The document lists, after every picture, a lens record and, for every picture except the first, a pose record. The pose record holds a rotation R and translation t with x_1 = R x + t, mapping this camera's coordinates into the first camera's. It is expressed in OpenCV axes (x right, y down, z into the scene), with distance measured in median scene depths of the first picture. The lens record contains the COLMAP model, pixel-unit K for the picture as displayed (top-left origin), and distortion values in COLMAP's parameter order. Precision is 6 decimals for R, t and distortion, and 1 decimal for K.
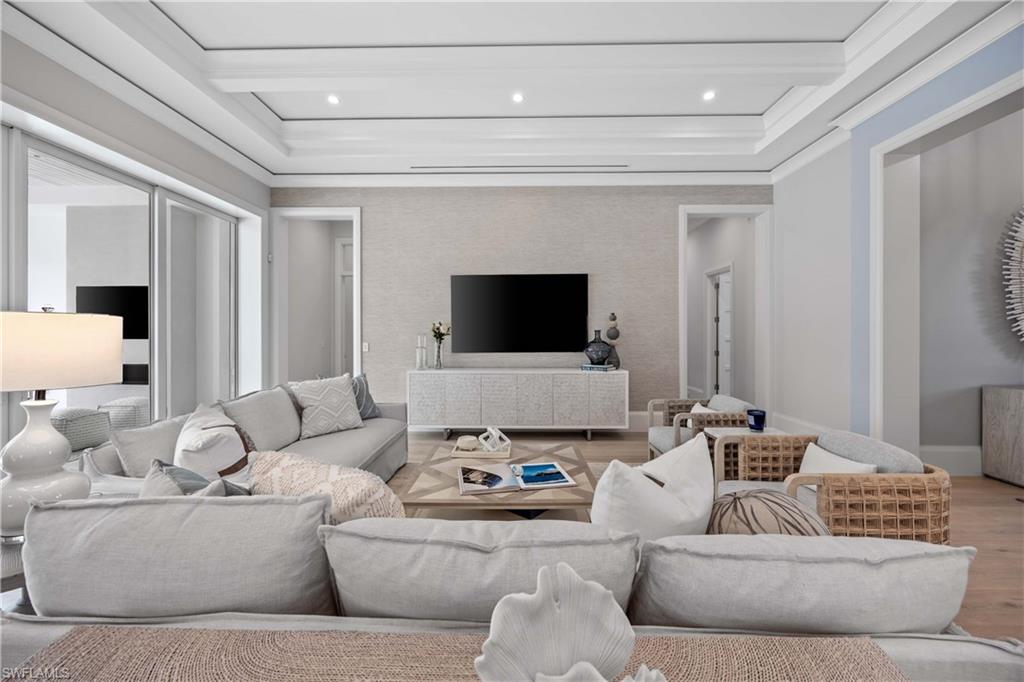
lens RADIAL K [[390.3, 0, 512.3], [0, 390.3, 332.6], [0, 0, 1]] dist [0.000073, -0.000021]
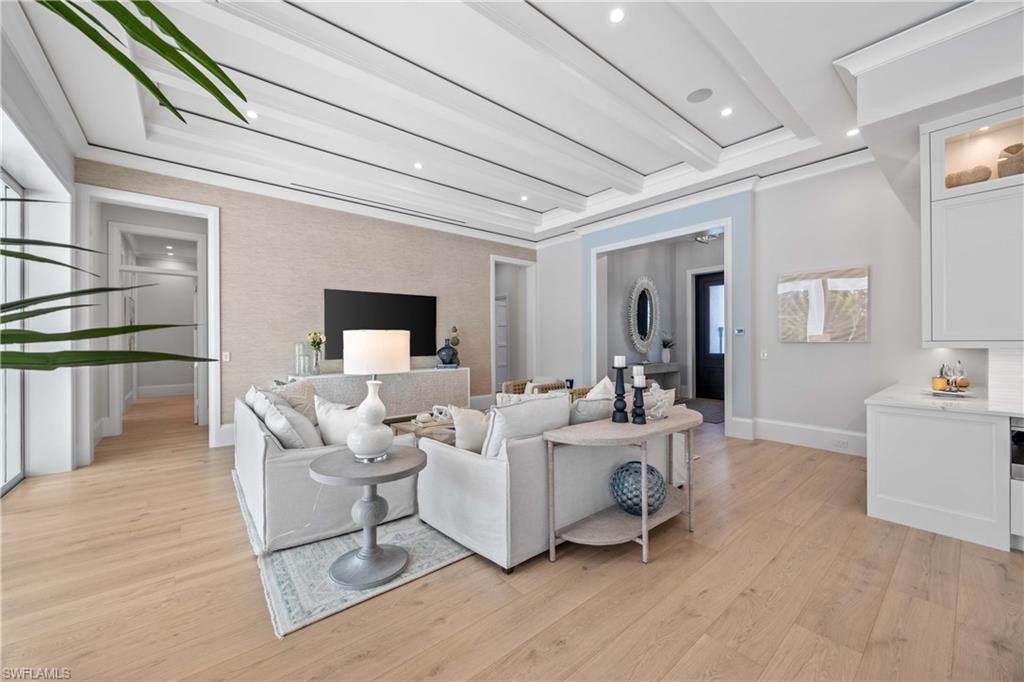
lens RADIAL K [[388.6, 0, 513.1], [0, 388.6, 336.3], [0, 0, 1]] dist [0.001609, -0.000007]
pose [[0.758550, 0.005146, 0.651595, -0.480524], [0.003604, 0.999920, -0.012092, 0.001708], [-0.651605, 0.011521, 0.758471, -0.173750]]
